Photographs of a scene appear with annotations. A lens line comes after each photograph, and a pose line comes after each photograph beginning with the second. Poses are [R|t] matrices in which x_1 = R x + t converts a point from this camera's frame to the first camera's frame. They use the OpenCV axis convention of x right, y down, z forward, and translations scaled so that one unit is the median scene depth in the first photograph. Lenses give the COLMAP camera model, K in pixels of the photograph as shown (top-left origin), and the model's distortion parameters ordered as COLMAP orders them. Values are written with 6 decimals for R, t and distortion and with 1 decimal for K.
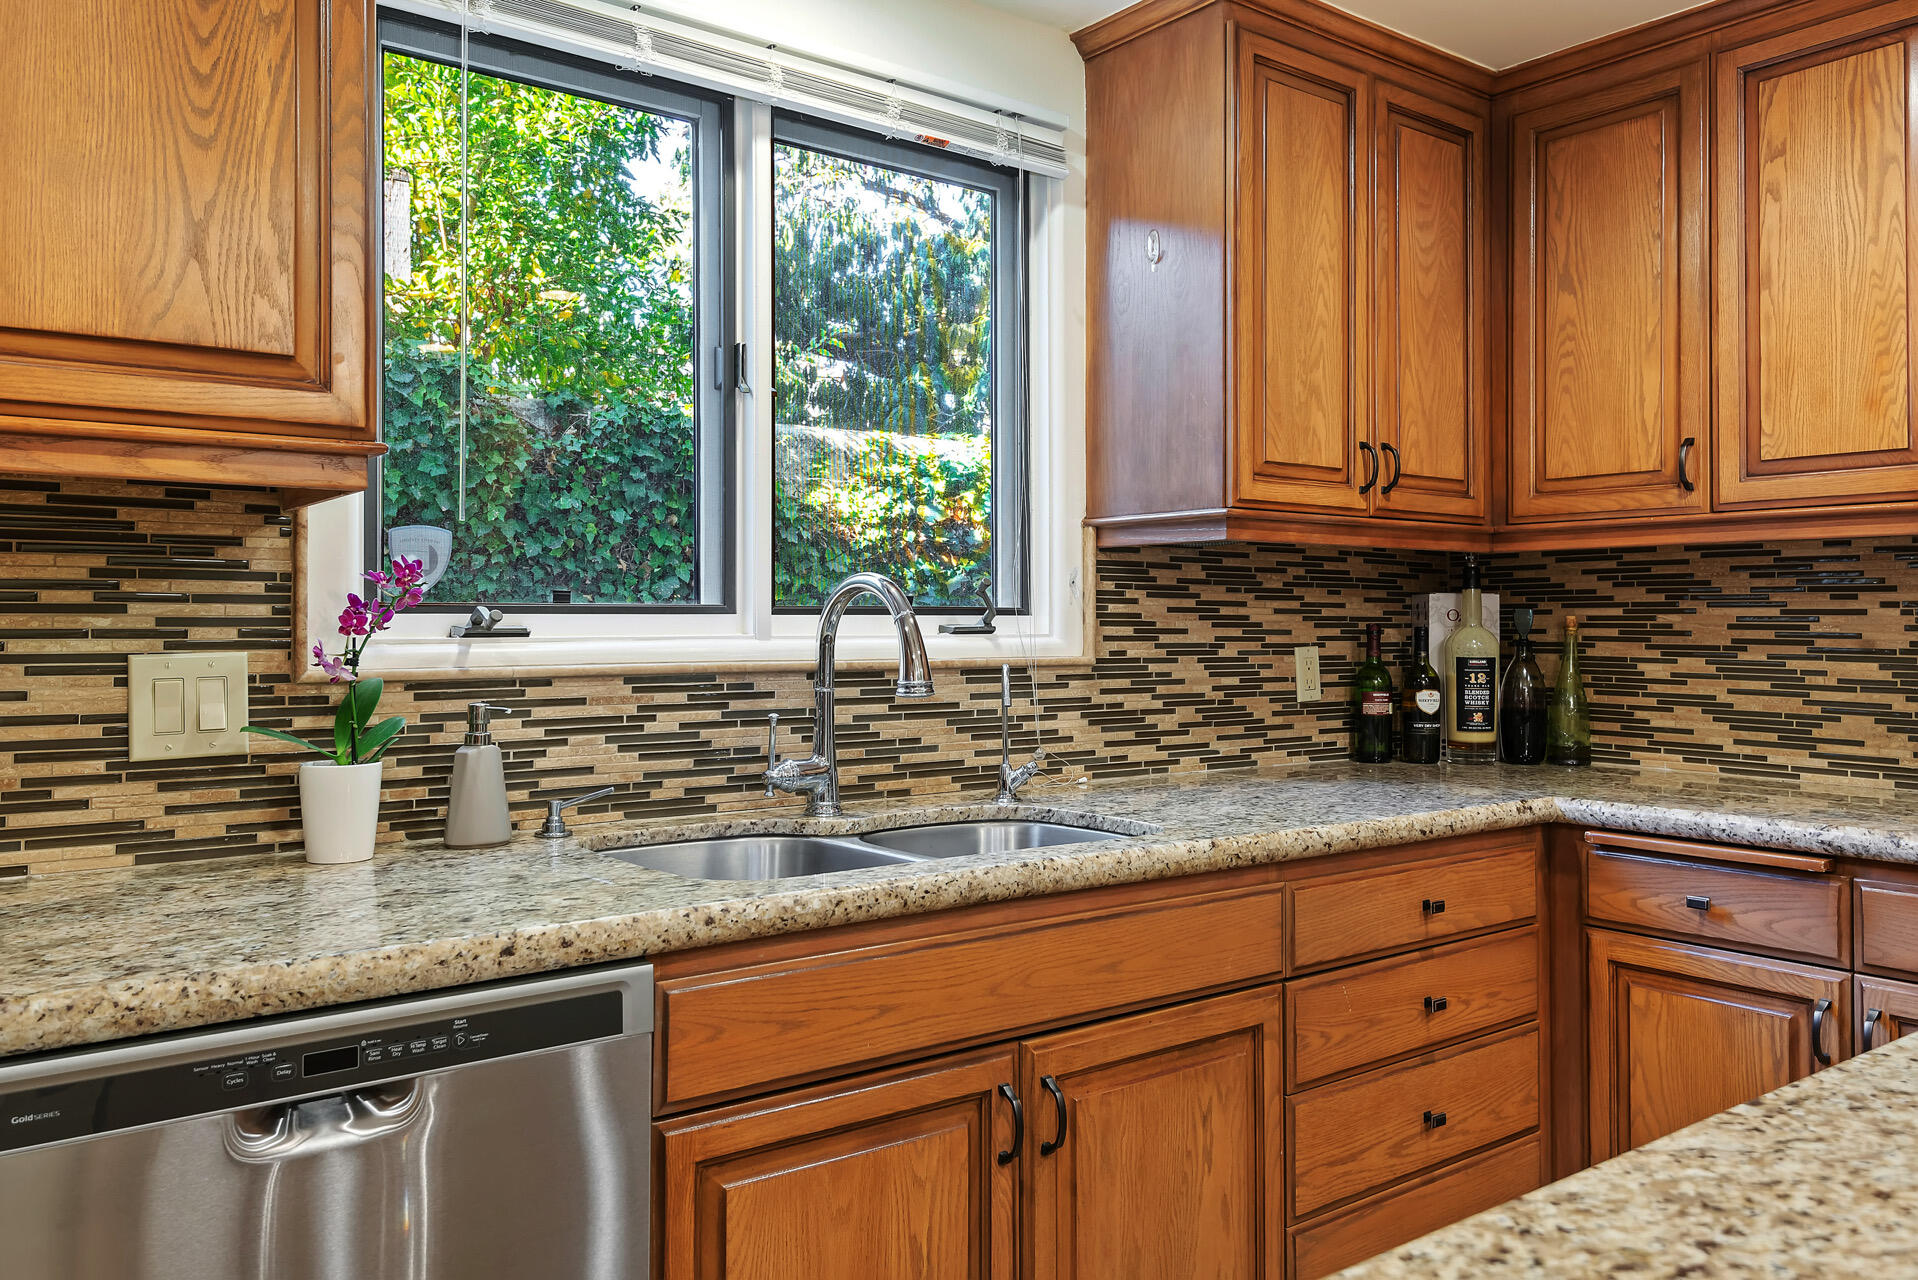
lens RADIAL K [[1467.6, 0, 956.6], [0, 1467.6, 606.3], [0, 0, 1]] dist [0.022075, -0.005787]
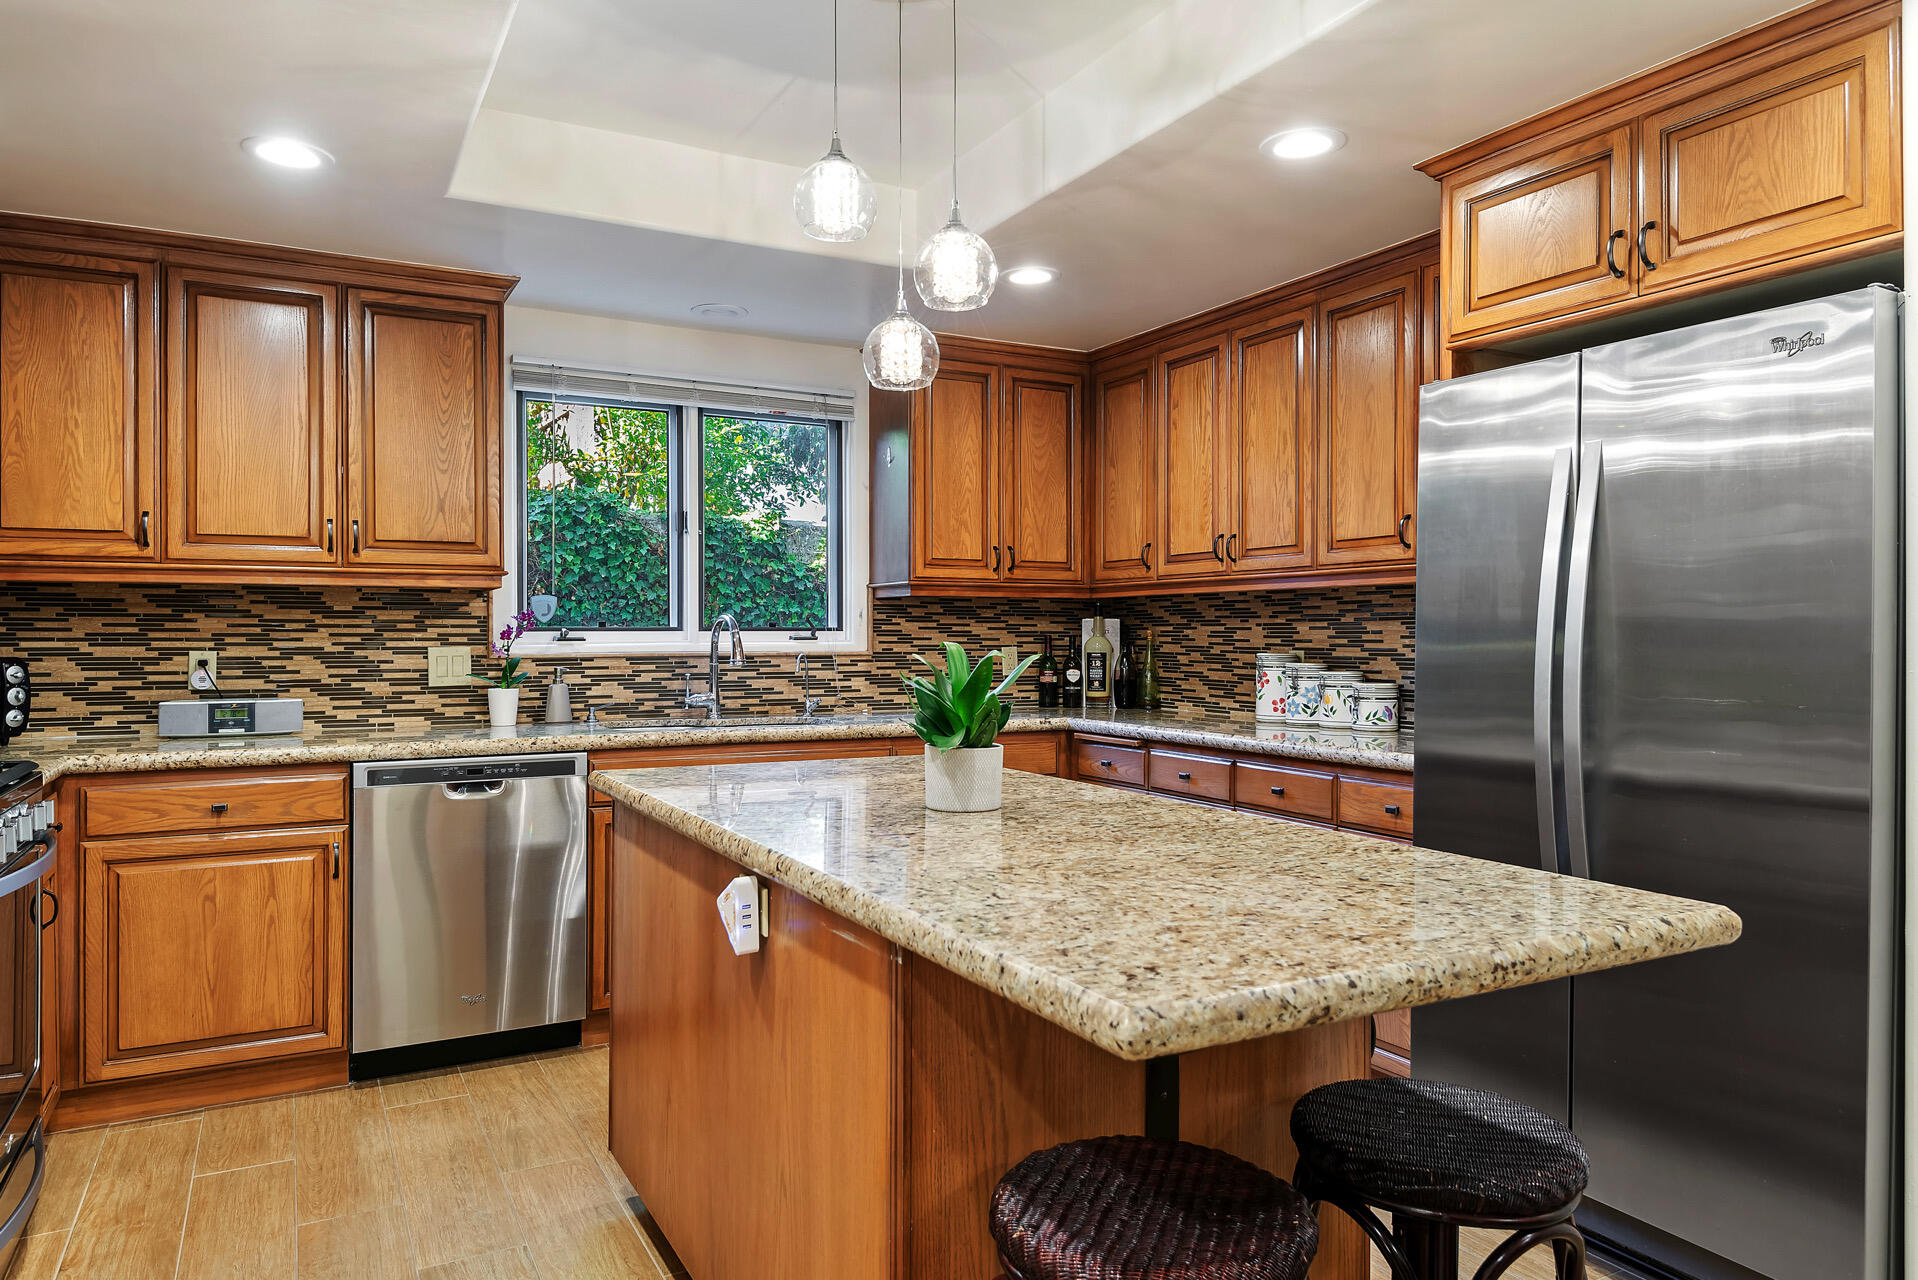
lens RADIAL K [[1264.8, 0, 964.6], [0, 1264.8, 641.8], [0, 0, 1]] dist [0.003150, -0.000016]
pose [[0.986203, -0.000740, -0.165542, 0.554412], [0.003608, 0.999849, 0.017026, -0.009160], [0.165504, -0.017388, 0.986056, -0.785185]]
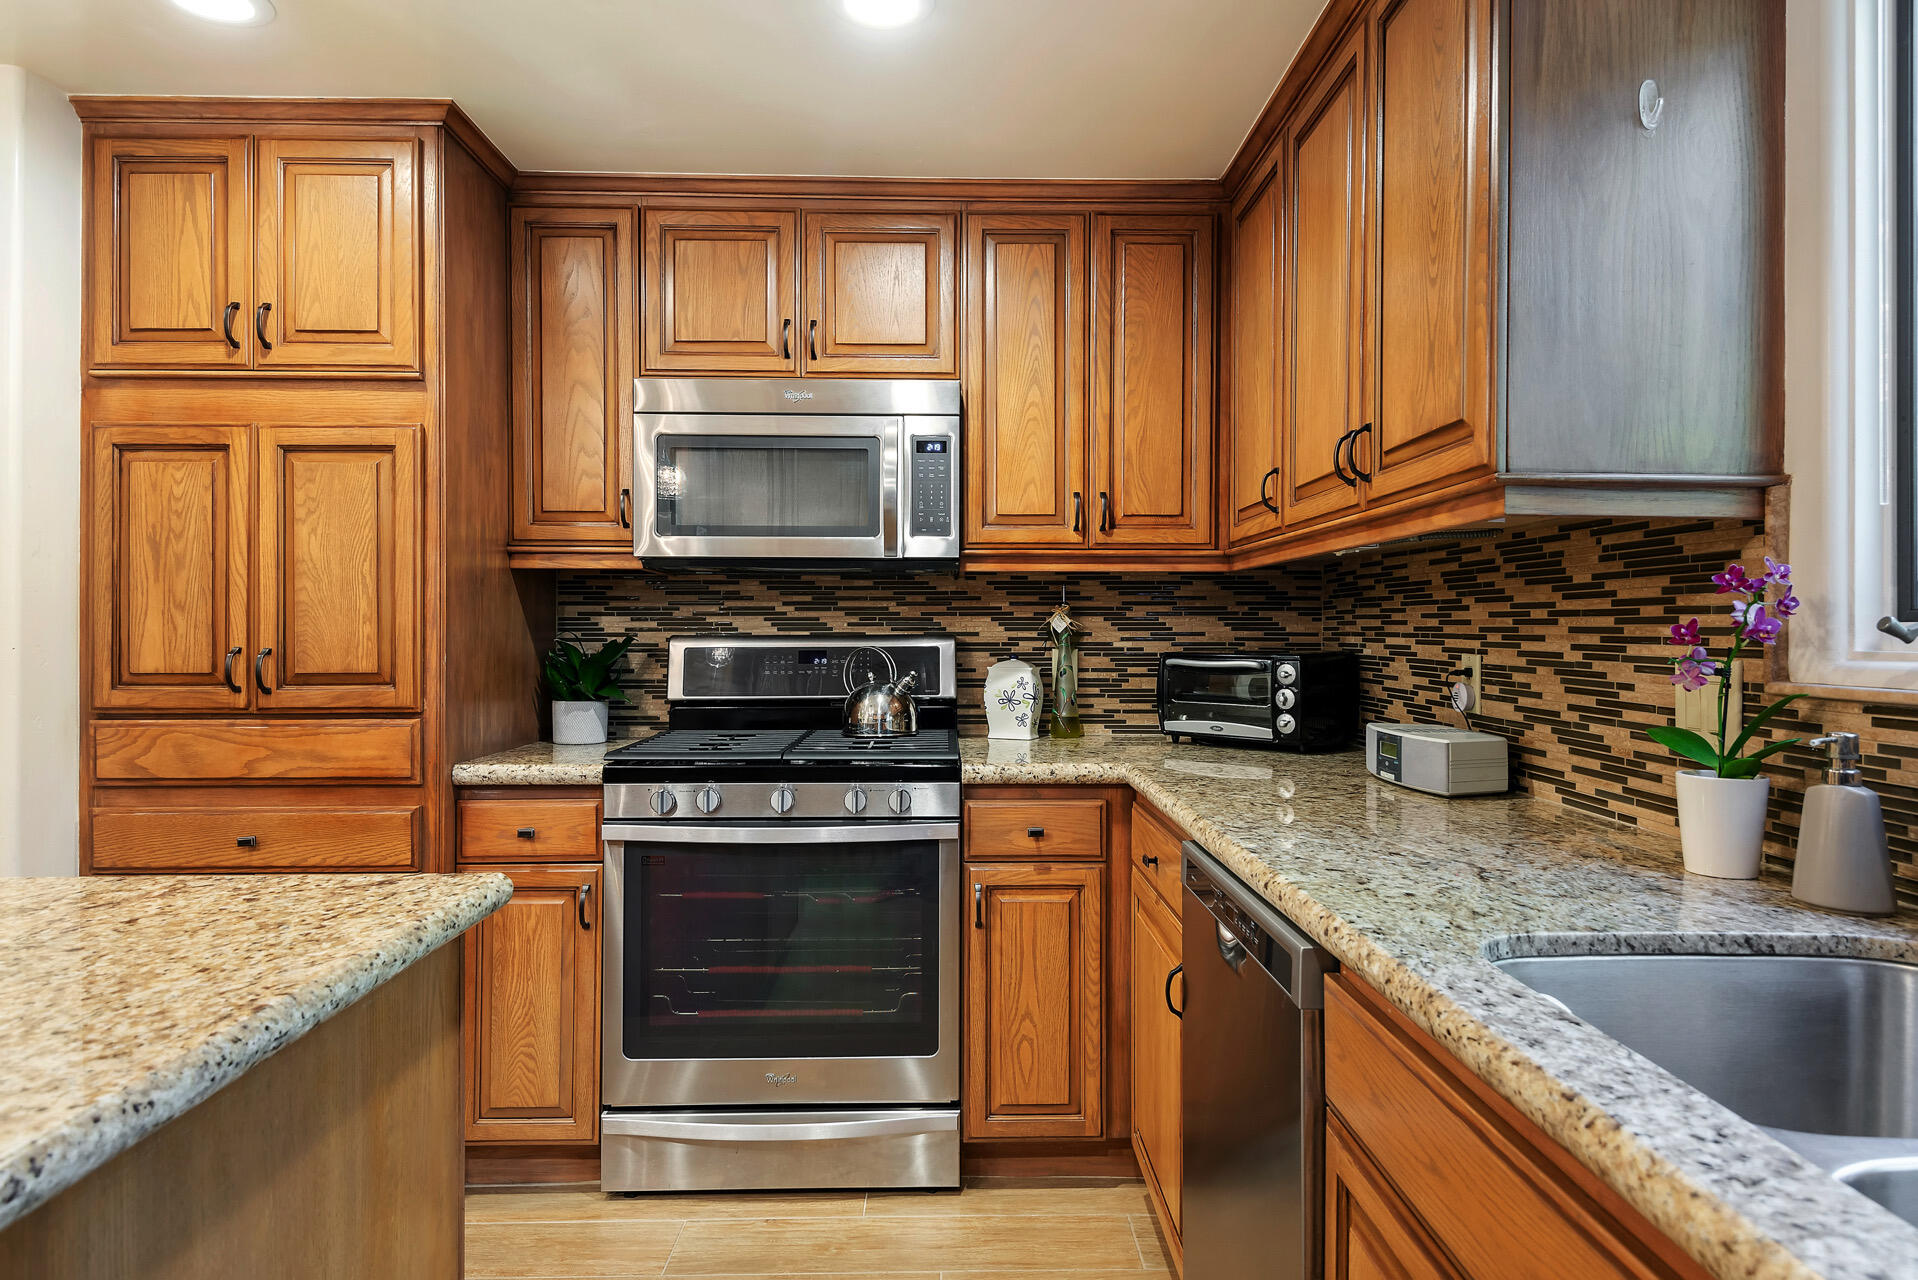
lens RADIAL K [[1116.5, 0, 968.6], [0, 1116.5, 630.0], [0, 0, 1]] dist [0.000482, -0.000282]
pose [[-0.591428, -0.001465, -0.806356, 0.346576], [0.005358, 0.999969, -0.005746, 0.008224], [0.806340, -0.007718, -0.591402, 0.748785]]
